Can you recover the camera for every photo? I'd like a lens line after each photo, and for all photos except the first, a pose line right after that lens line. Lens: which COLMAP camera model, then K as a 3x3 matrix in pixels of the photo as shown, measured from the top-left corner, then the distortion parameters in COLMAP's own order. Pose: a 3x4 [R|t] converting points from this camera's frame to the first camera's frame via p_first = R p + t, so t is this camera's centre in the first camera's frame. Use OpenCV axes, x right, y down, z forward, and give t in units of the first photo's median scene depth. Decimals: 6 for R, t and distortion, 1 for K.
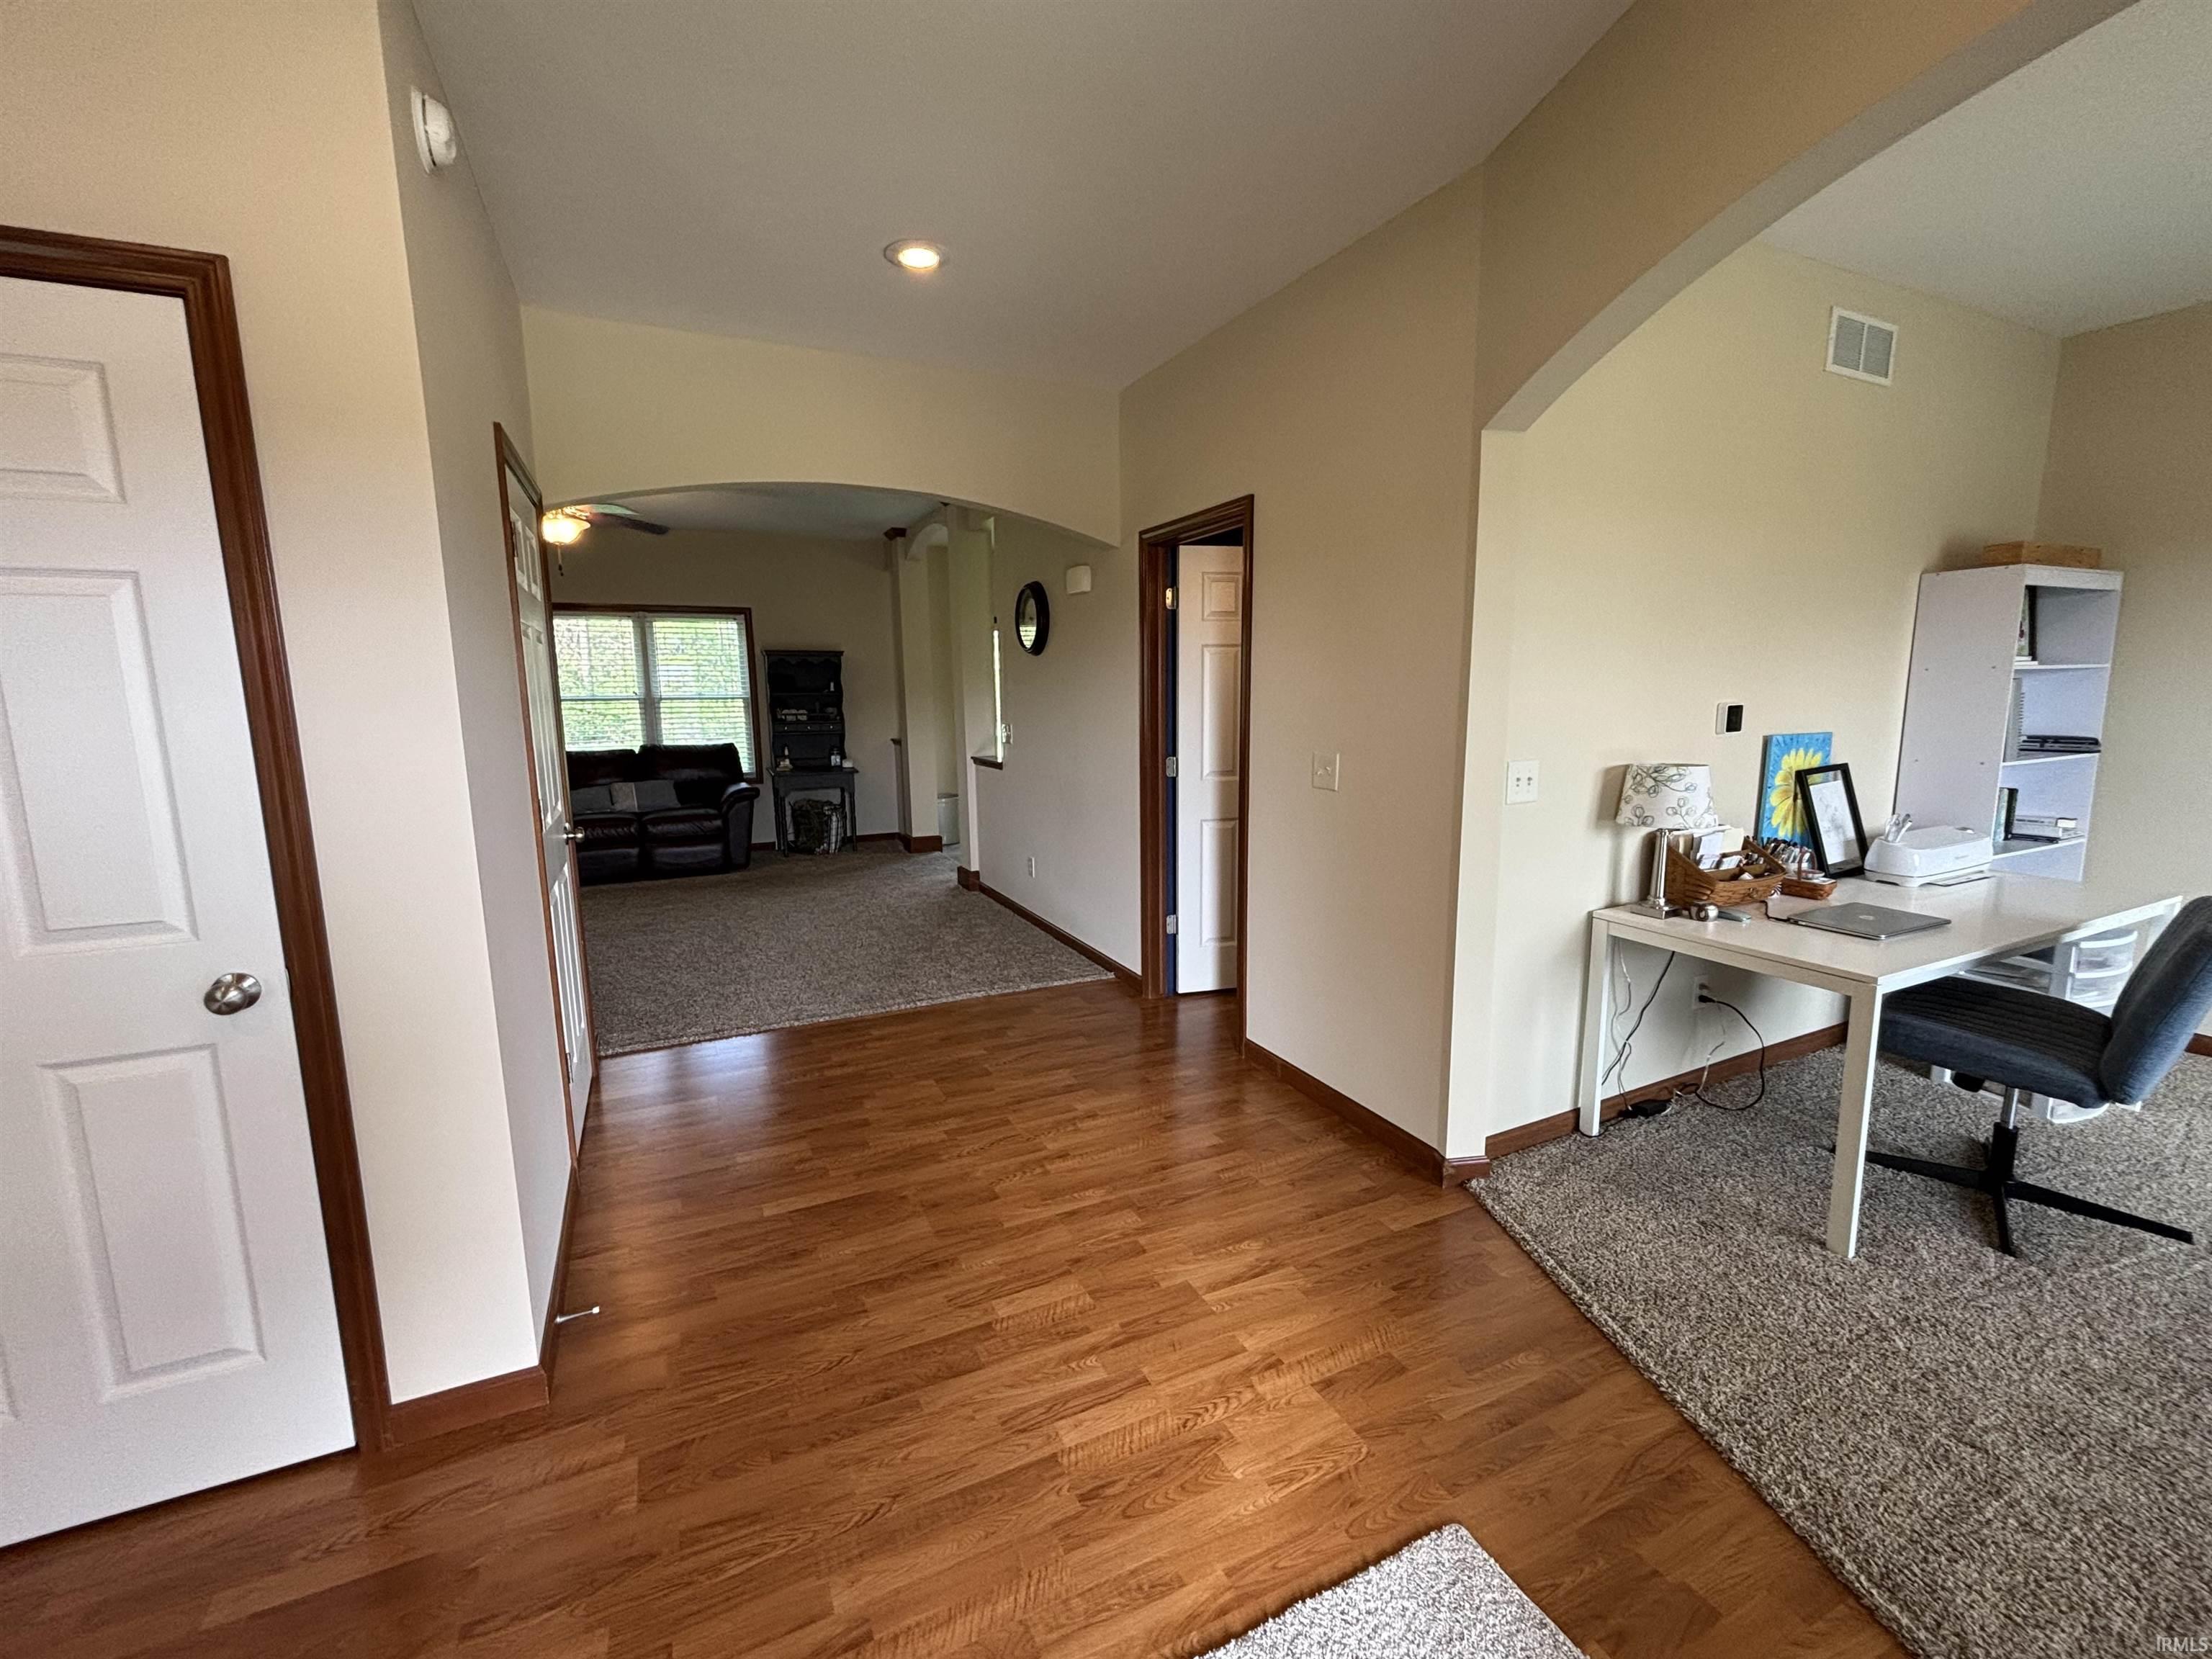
lens RADIAL K [[922.7, 0, 1102.3], [0, 922.7, 818.3], [0, 0, 1]] dist [0.004173, 0.000113]
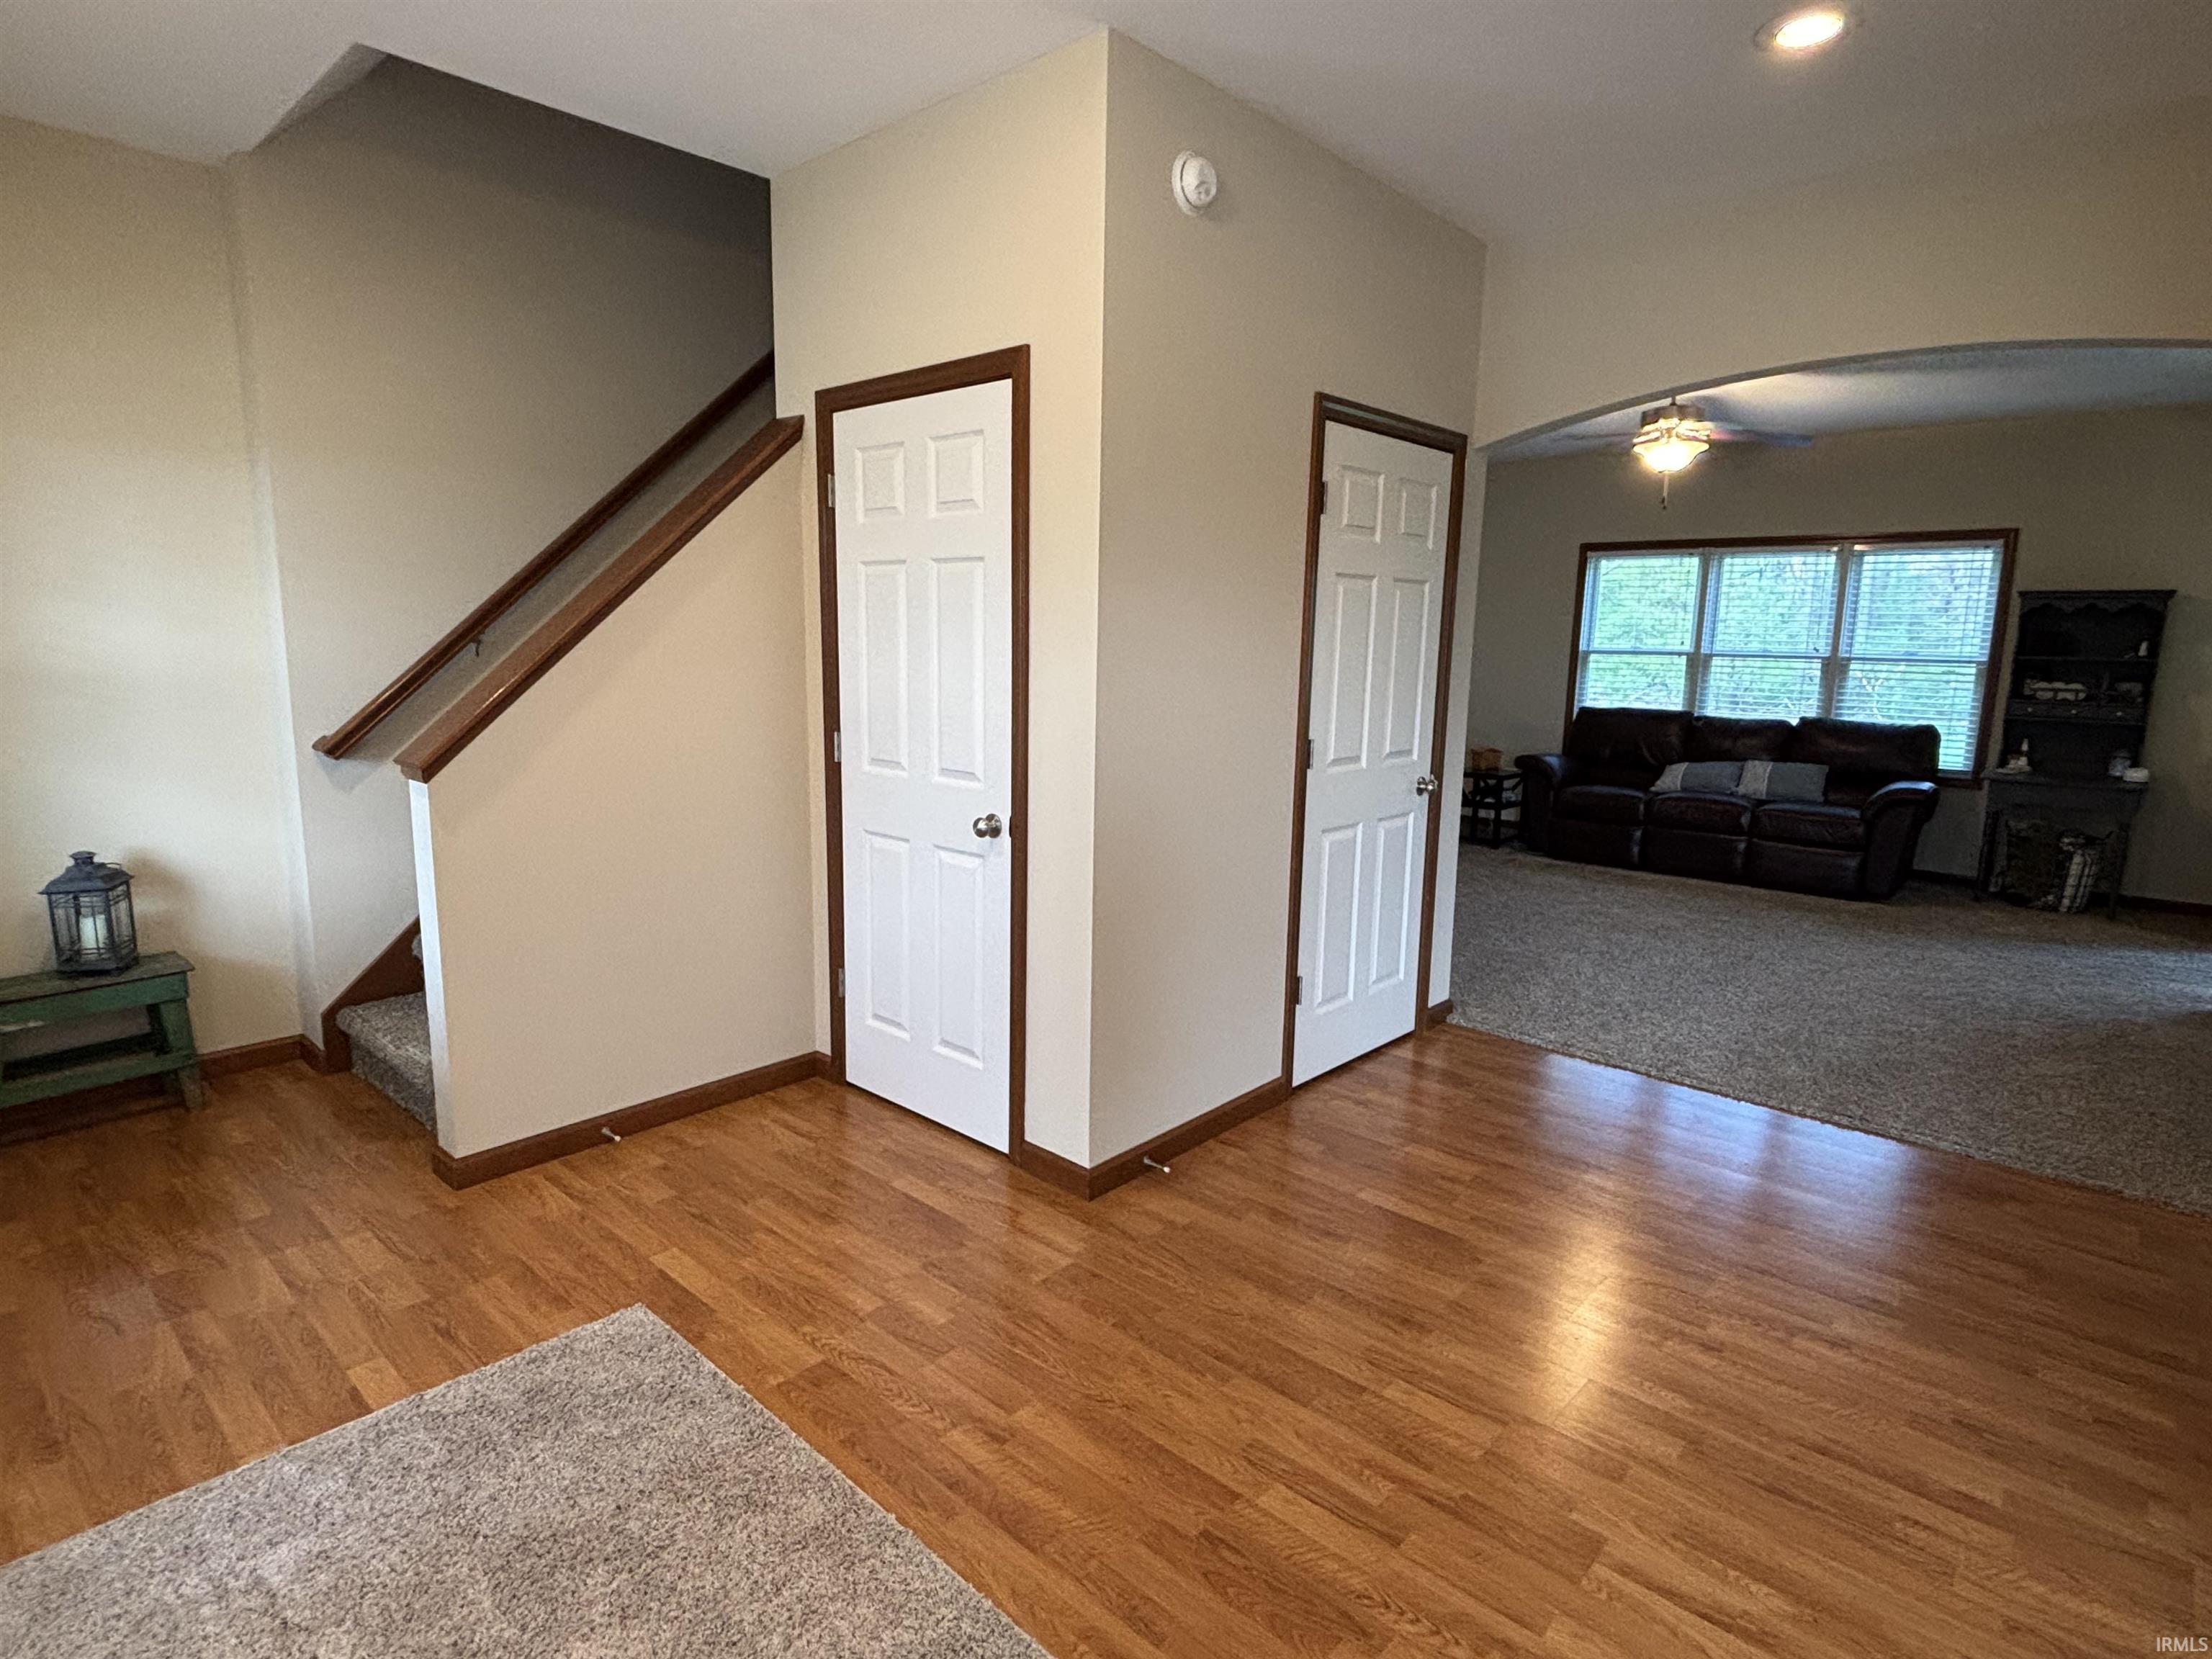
lens RADIAL K [[1170.3, 0, 1101.1], [0, 1170.3, 820.3], [0, 0, 1]] dist [0.001355, -0.003202]
pose [[0.377719, 0.163896, -0.911299, 0.457910], [-0.153373, 0.981688, 0.112984, -0.034958], [0.913129, 0.097092, 0.395940, 0.200823]]
